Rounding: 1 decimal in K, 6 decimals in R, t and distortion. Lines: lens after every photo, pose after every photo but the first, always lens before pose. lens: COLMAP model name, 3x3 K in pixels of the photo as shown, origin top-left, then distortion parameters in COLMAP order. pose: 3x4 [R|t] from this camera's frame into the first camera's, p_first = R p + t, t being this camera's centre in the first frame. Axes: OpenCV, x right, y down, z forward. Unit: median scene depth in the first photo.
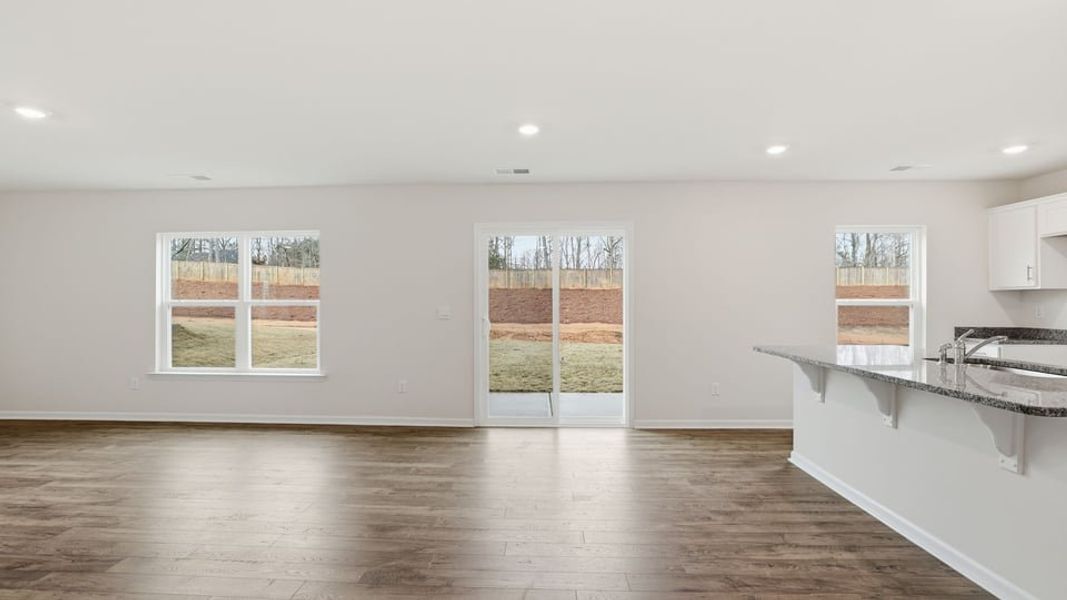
lens RADIAL K [[507.8, 0, 539.0], [0, 507.8, 301.3], [0, 0, 1]] dist [-0.030102, 0.019850]
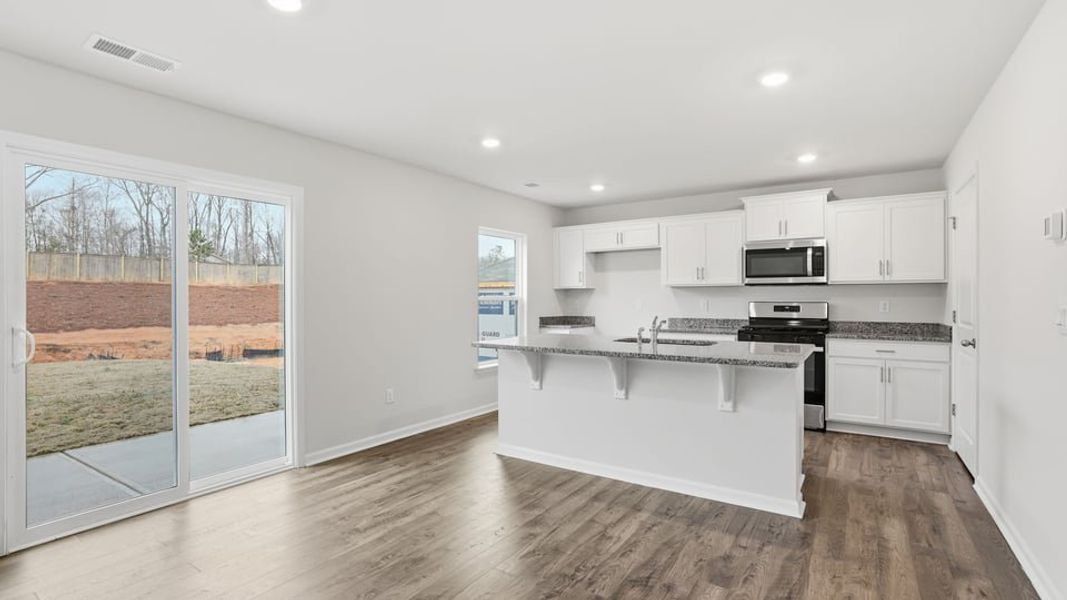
lens RADIAL K [[507.8, 0, 539.0], [0, 507.8, 301.3], [0, 0, 1]] dist [-0.030102, 0.019850]
pose [[0.497181, 0.002000, 0.867644, -0.358015], [-0.004472, 0.999990, 0.000257, 0.012877], [-0.867635, -0.004008, 0.497185, 0.447172]]
